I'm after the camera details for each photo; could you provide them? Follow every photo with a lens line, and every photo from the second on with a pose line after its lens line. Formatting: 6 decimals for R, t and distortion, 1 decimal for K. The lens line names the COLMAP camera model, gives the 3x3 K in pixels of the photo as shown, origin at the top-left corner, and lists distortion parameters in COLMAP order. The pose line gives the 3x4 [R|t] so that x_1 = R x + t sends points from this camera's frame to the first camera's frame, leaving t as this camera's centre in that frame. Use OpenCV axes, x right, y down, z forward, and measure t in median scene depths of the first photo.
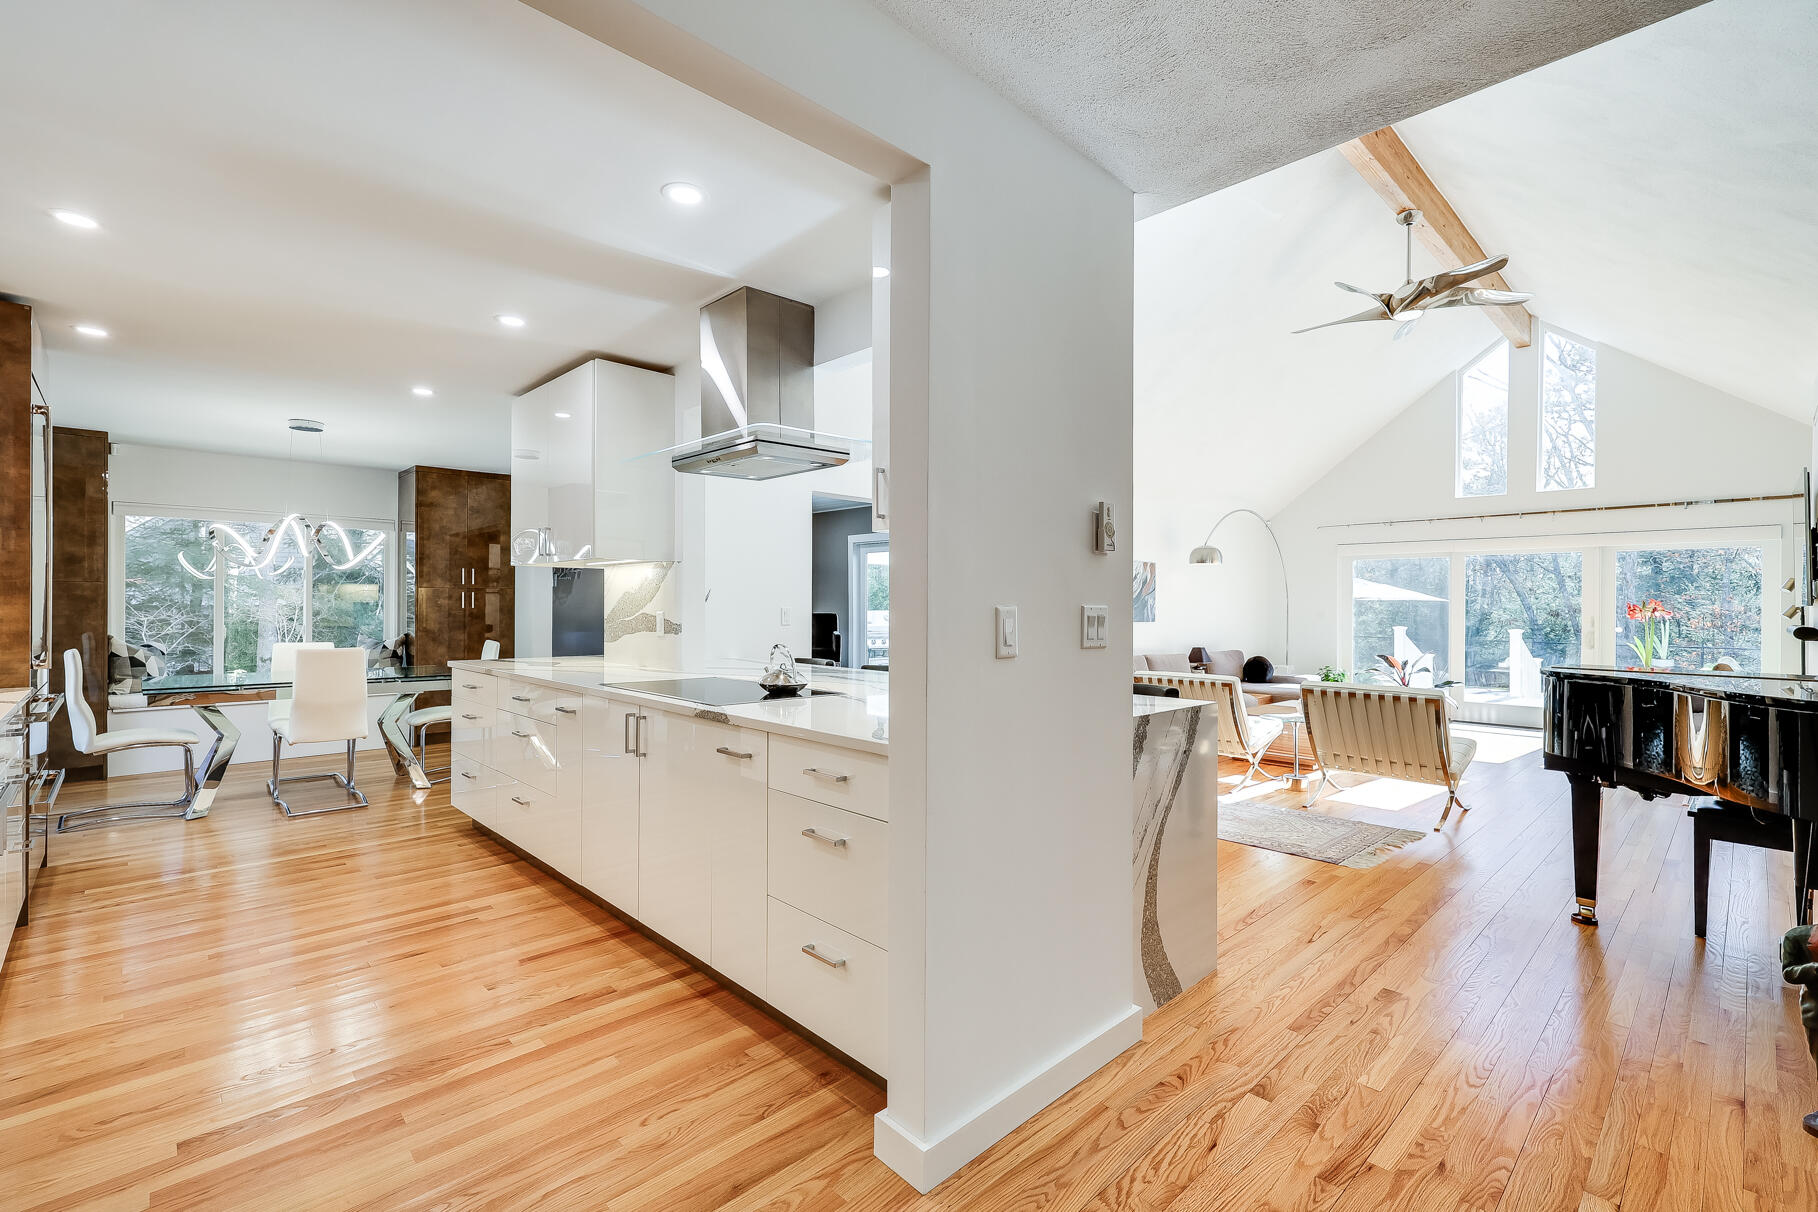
lens RADIAL K [[802.2, 0, 909.0], [0, 802.2, 606.0], [0, 0, 1]] dist [0.001016, 0.000181]
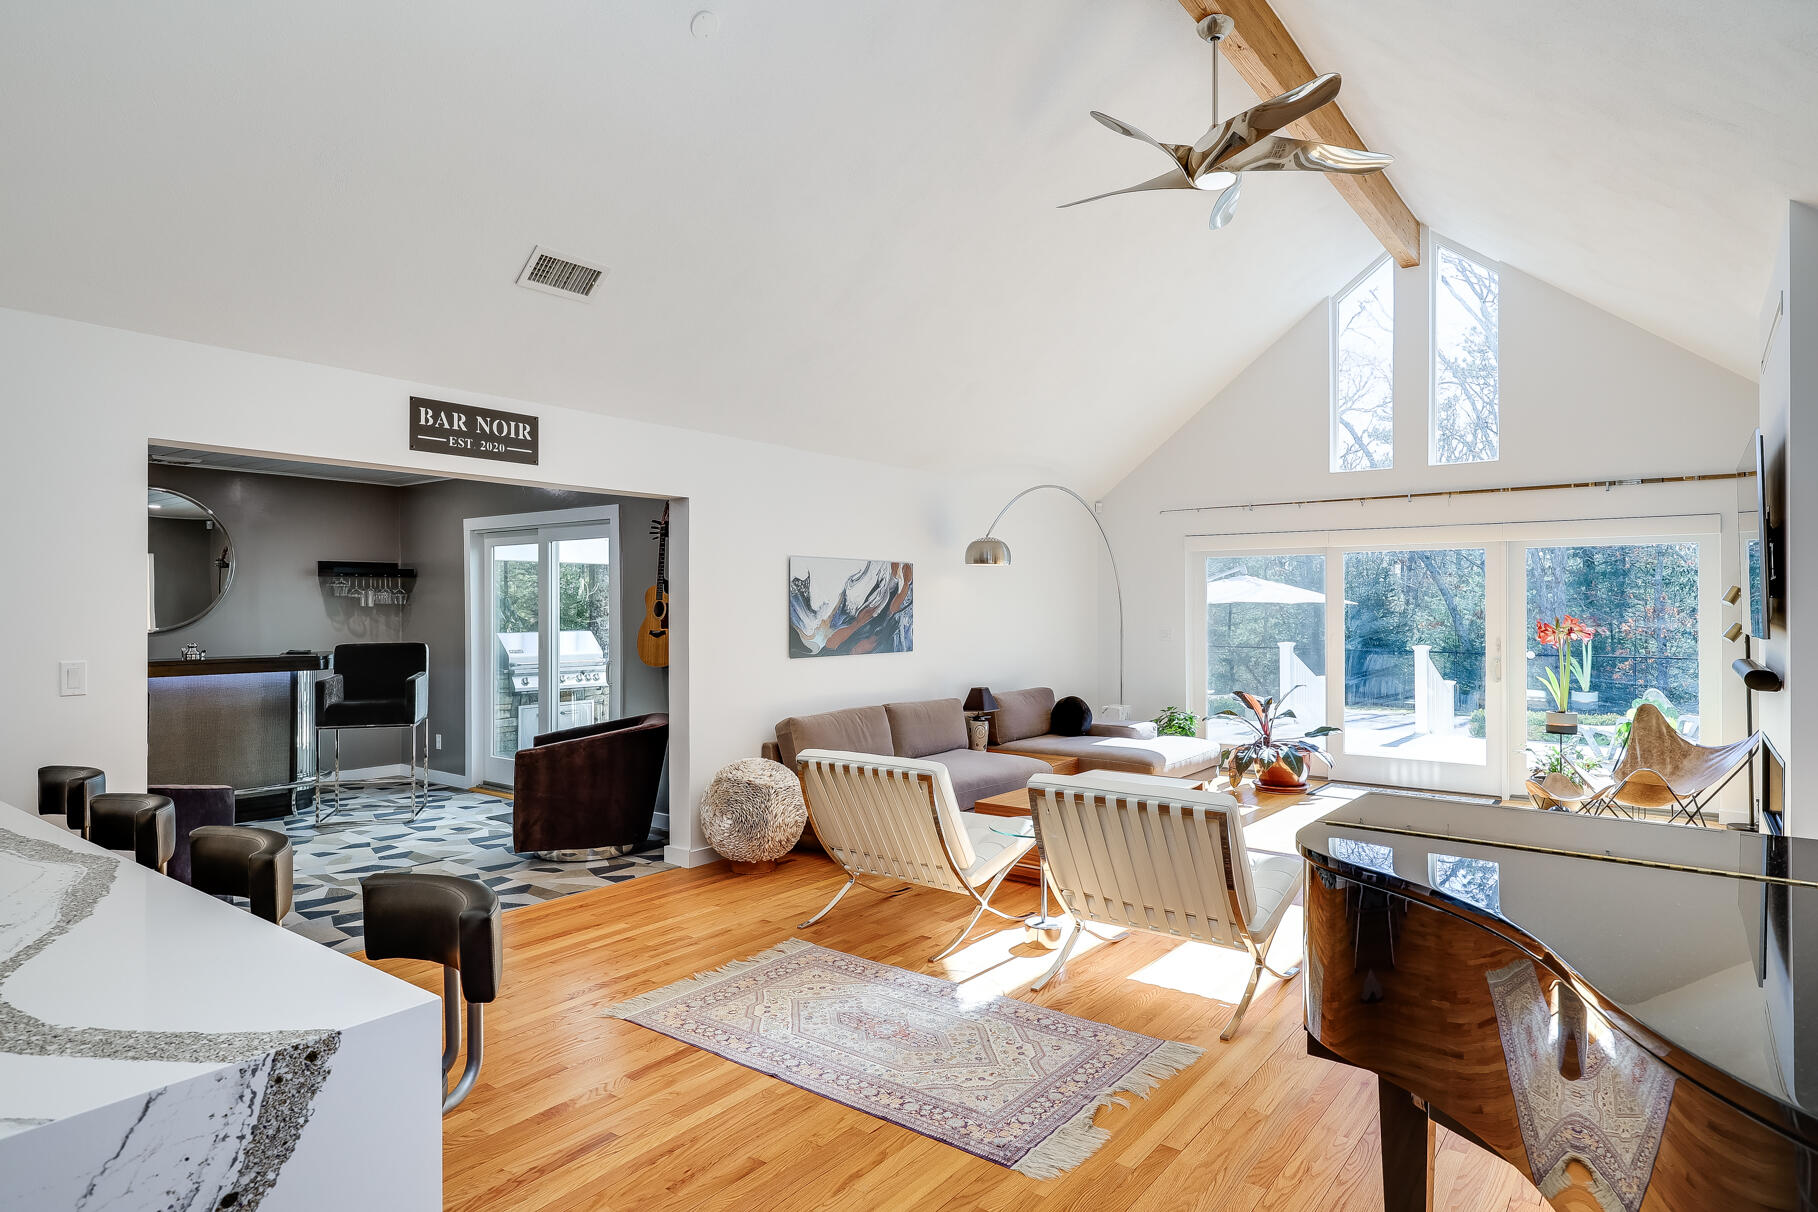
lens RADIAL K [[1018.0, 0, 914.5], [0, 1018.0, 596.3], [0, 0, 1]] dist [0.006413, -0.000411]
pose [[0.986577, -0.005807, 0.163195, 0.252361], [0.007408, 0.999930, -0.009207, -0.027479], [-0.163130, 0.010293, 0.986551, 0.244689]]
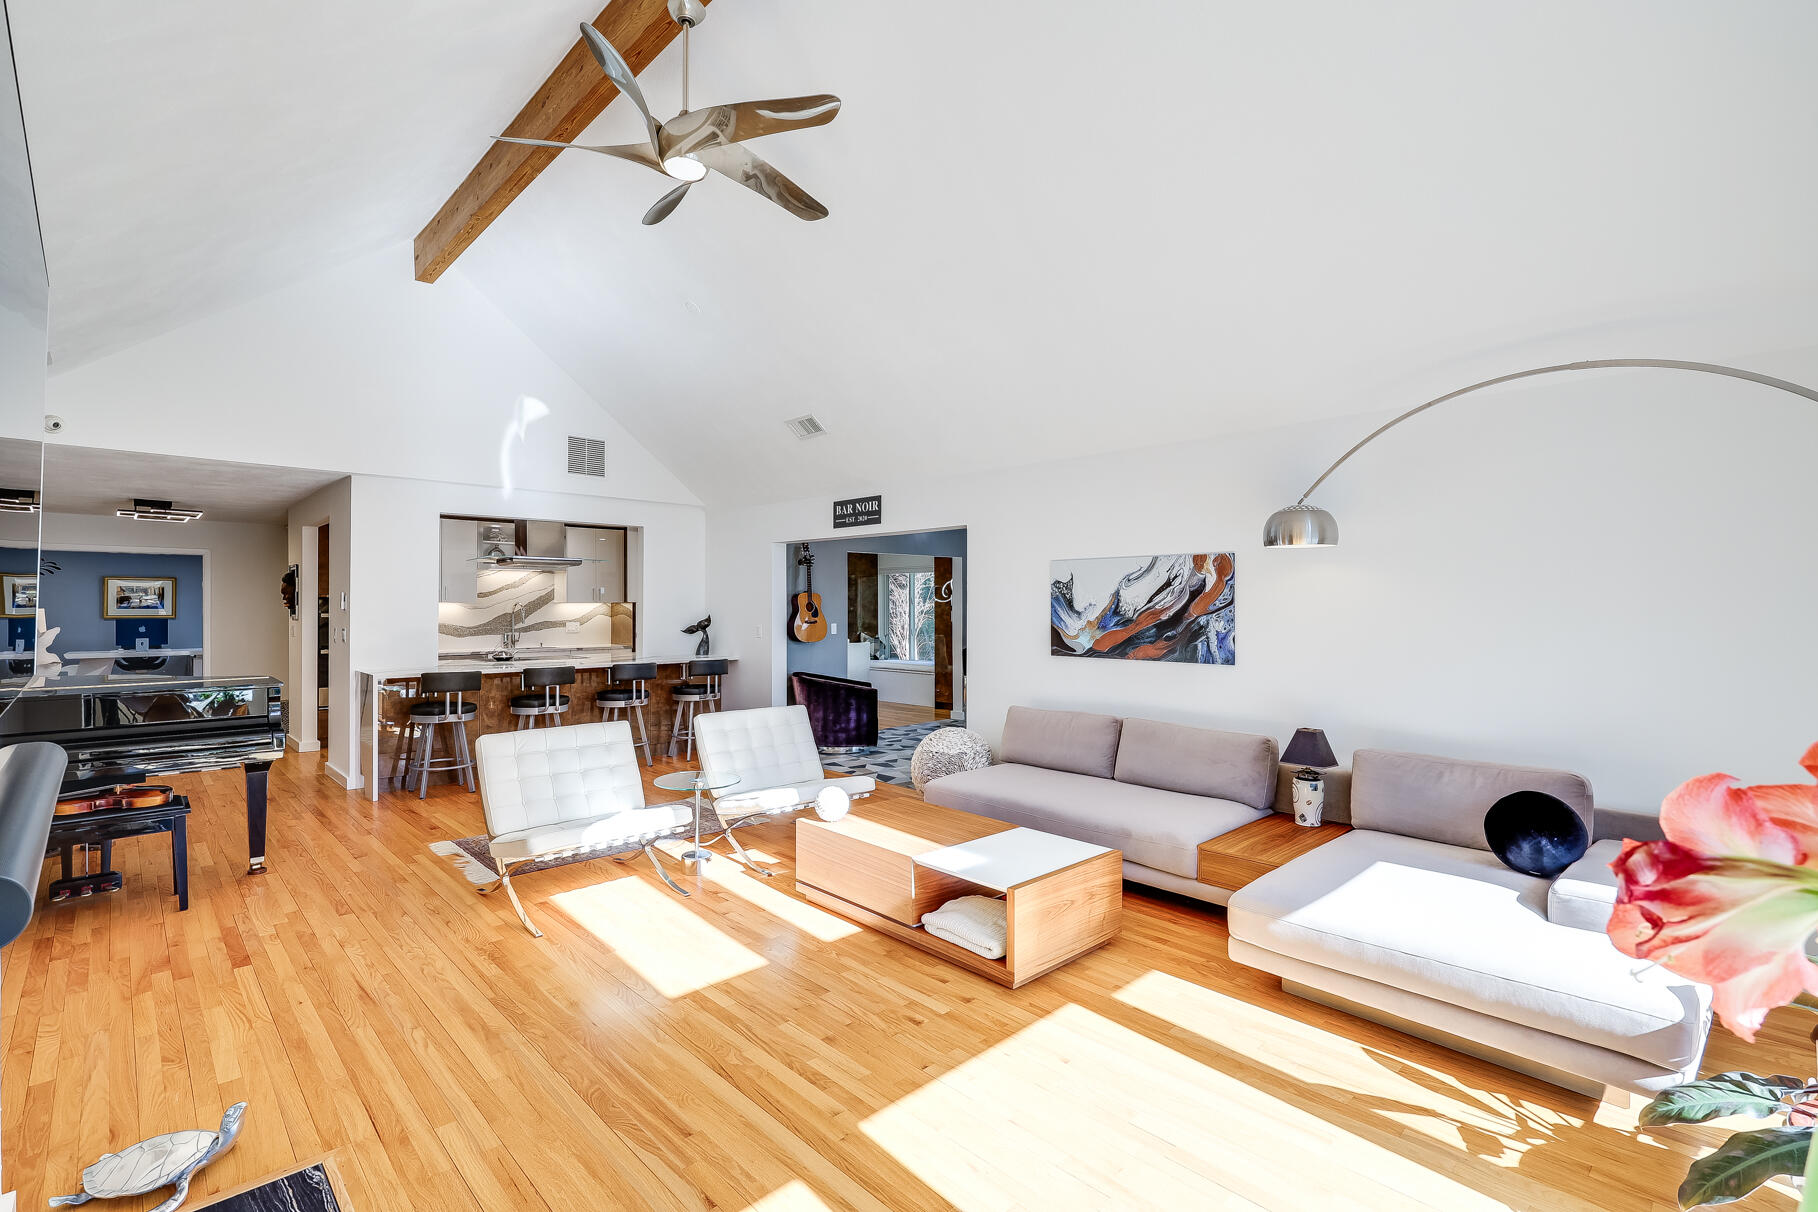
lens RADIAL K [[831.3, 0, 909.0], [0, 831.3, 606.0], [0, 0, 1]] dist [0.000608, -0.000059]
pose [[0.011679, -0.006569, -0.999910, 1.252447], [-0.000761, 0.999978, -0.006579, -0.022898], [0.999932, 0.000838, 0.011673, 1.157740]]
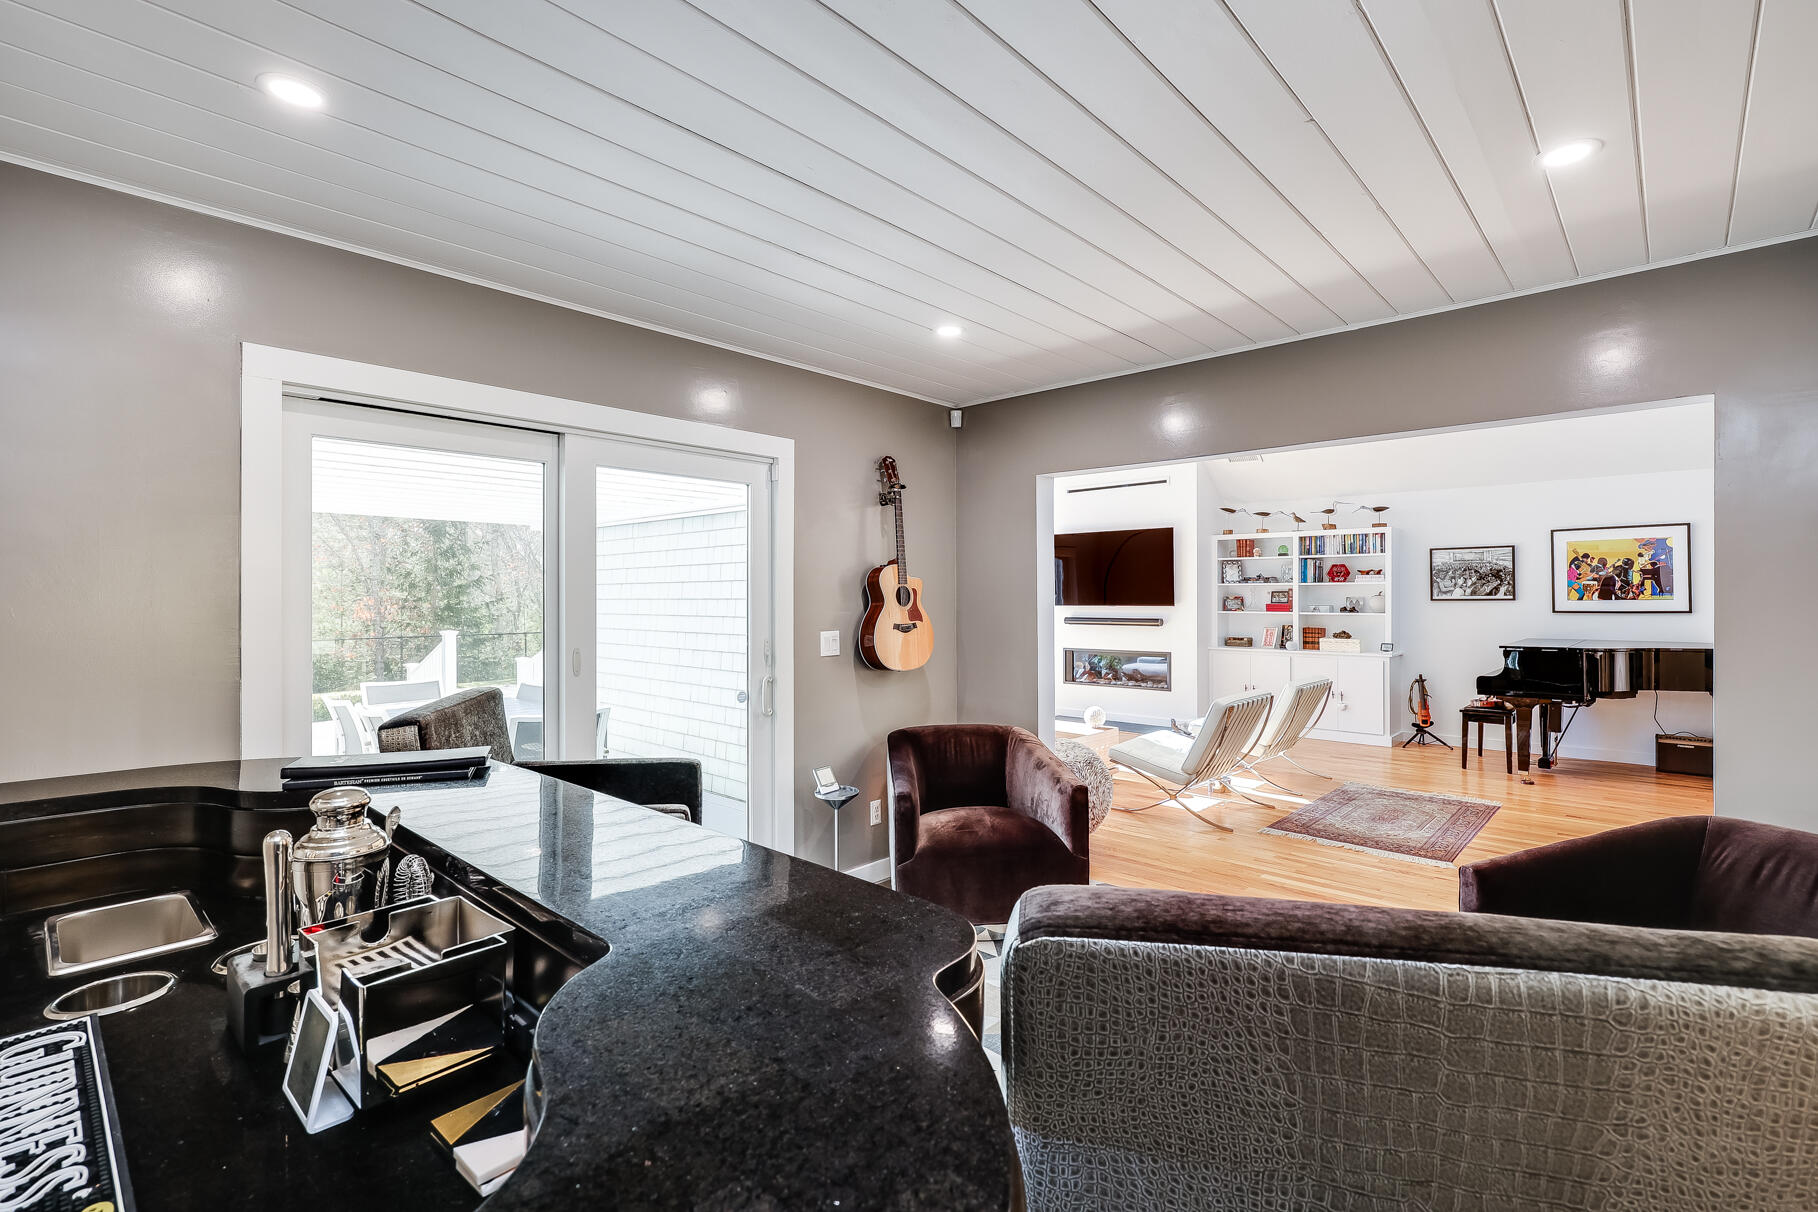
lens RADIAL K [[831.3, 0, 909.0], [0, 831.3, 606.0], [0, 0, 1]] dist [0.000608, -0.000059]
pose [[-0.063094, -0.015520, 0.997887, -0.557713], [0.002750, 0.999873, 0.015725, -0.028741], [-0.998004, 0.003736, -0.063043, 1.440473]]
